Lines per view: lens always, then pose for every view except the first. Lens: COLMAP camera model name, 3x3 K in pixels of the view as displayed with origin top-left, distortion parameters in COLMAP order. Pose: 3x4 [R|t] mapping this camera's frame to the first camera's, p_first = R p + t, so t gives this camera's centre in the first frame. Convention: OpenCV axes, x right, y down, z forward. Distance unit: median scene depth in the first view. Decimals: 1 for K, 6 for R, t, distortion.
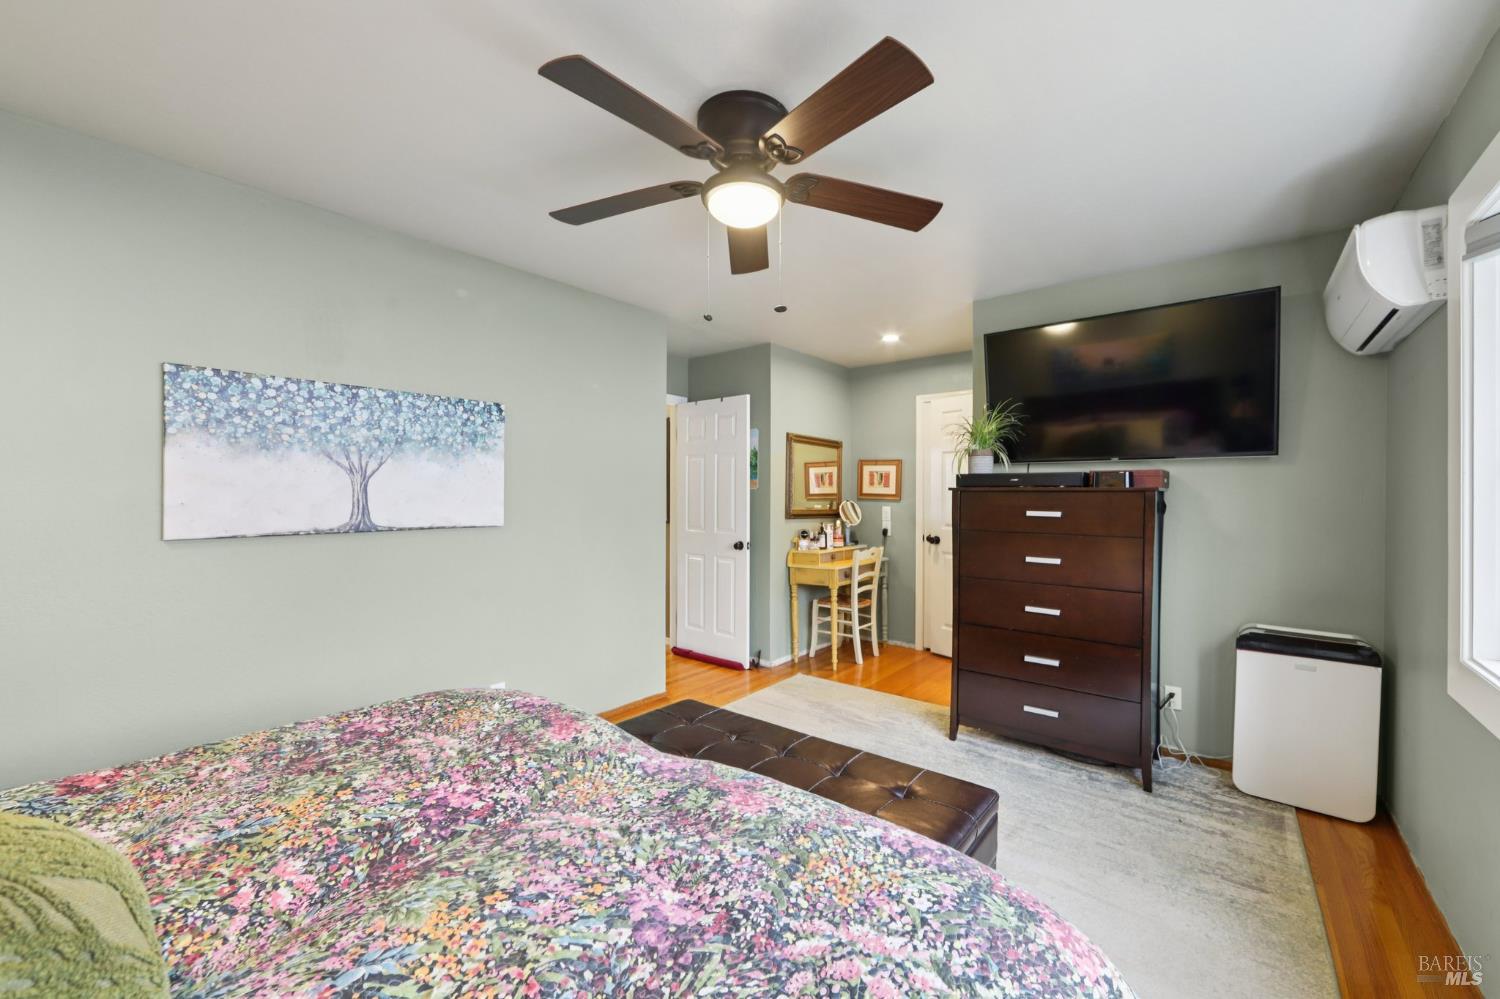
lens RADIAL K [[597.4, 0, 761.0], [0, 597.4, 498.6], [0, 0, 1]] dist [-0.009517, 0.000604]
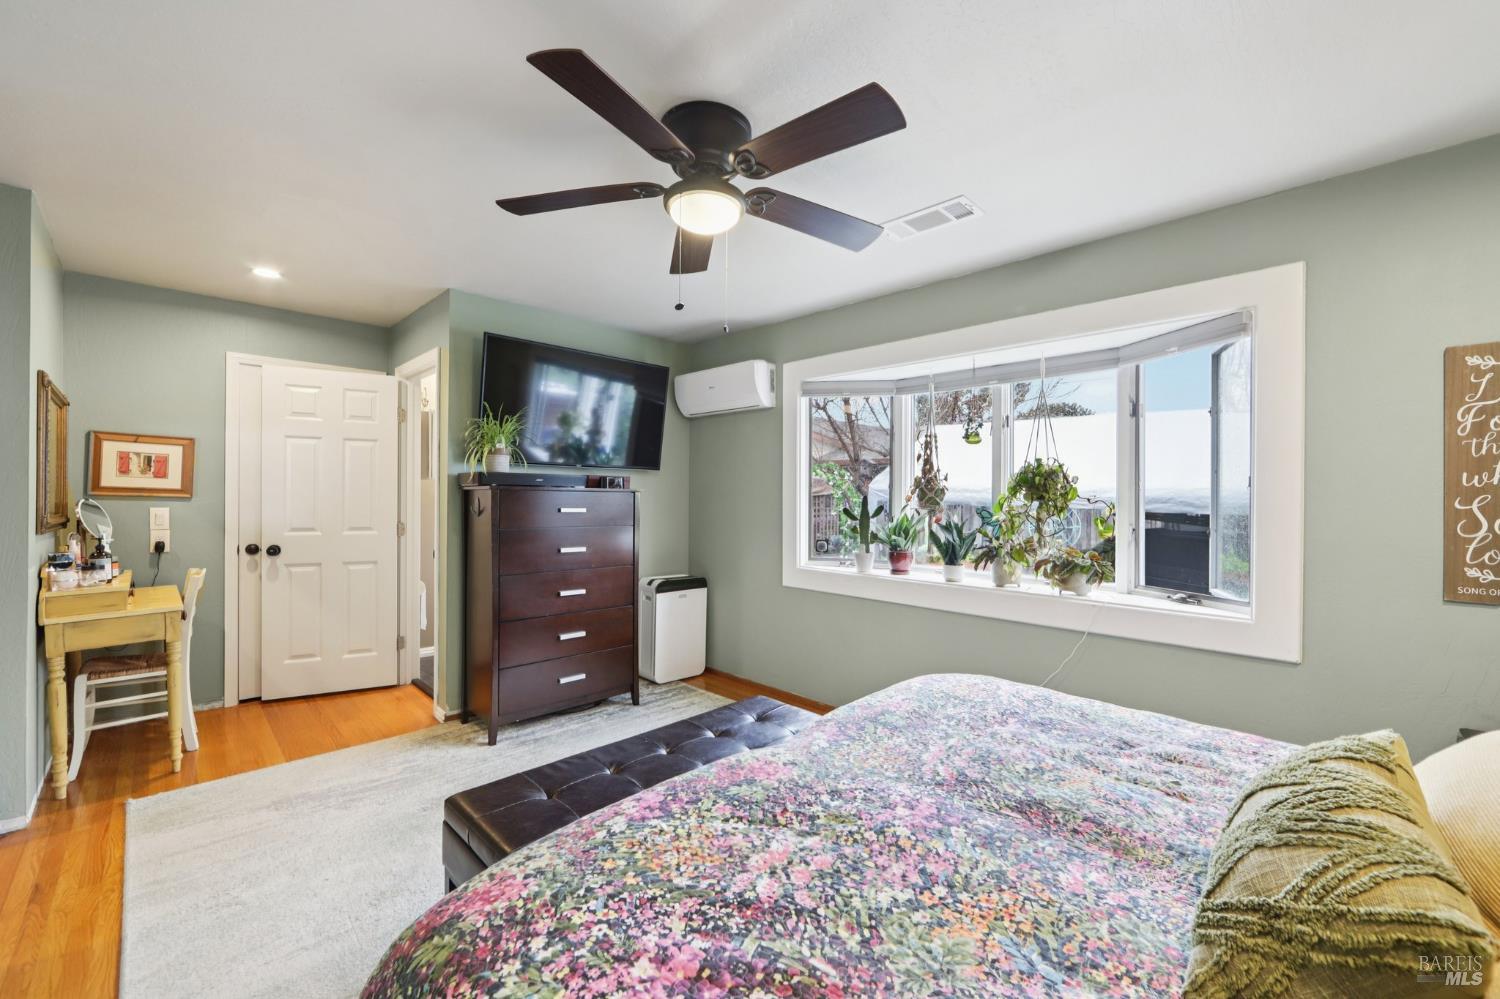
lens RADIAL K [[597.4, 0, 761.0], [0, 597.4, 498.6], [0, 0, 1]] dist [-0.009517, 0.000604]
pose [[0.097882, -0.002822, 0.995194, -0.718237], [-0.005763, 0.999978, 0.003402, -0.005107], [-0.995181, -0.006068, 0.097863, 0.557932]]
